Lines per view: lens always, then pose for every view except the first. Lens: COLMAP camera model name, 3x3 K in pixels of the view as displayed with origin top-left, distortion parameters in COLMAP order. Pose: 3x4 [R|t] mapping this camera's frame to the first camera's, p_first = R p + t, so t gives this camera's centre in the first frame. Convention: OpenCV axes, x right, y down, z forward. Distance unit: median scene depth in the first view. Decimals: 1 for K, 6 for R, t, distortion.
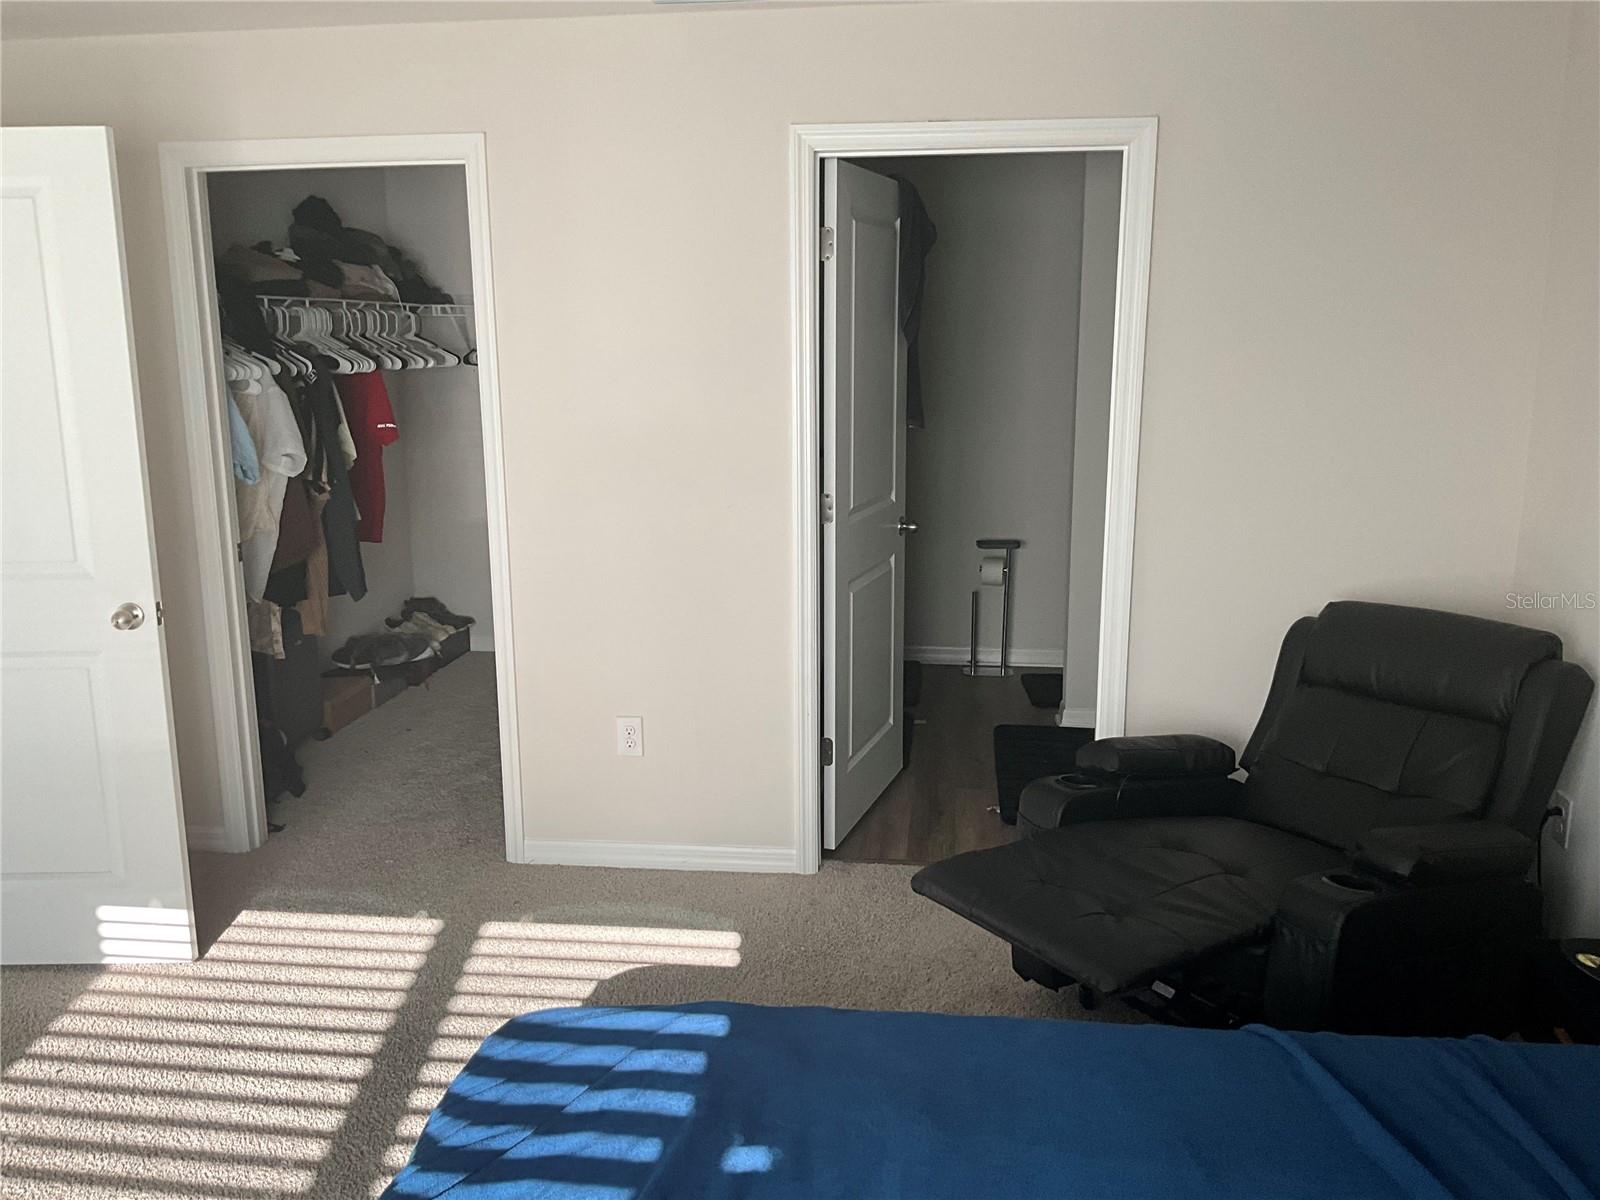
lens RADIAL K [[1329.9, 0, 800.0], [0, 1329.9, 600.0], [0, 0, 1]] dist [0.053294, -0.107683]
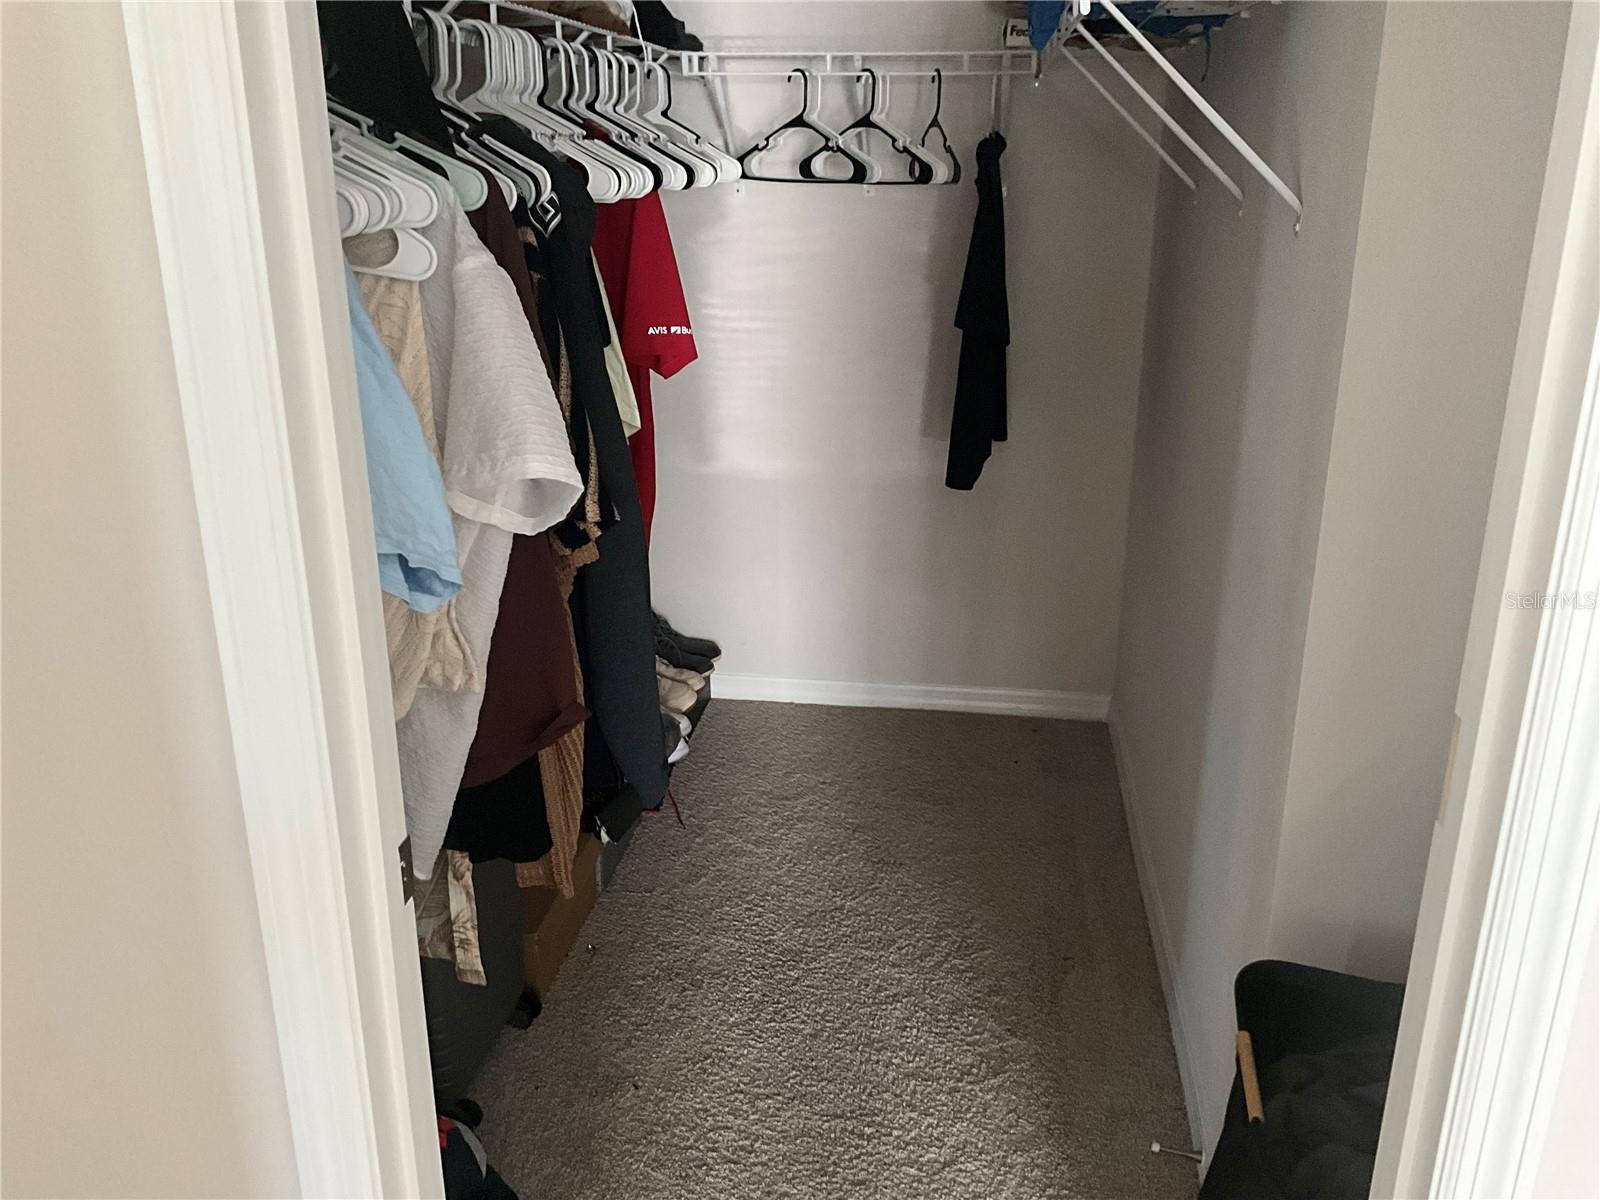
lens RADIAL K [[1329.9, 0, 800.0], [0, 1329.9, 600.0], [0, 0, 1]] dist [0.053294, -0.107683]
pose [[0.999752, 0.016038, -0.015470, -0.292918], [-0.013866, 0.991214, 0.131536, -0.113935], [0.017444, -0.131289, 0.991191, 0.643874]]
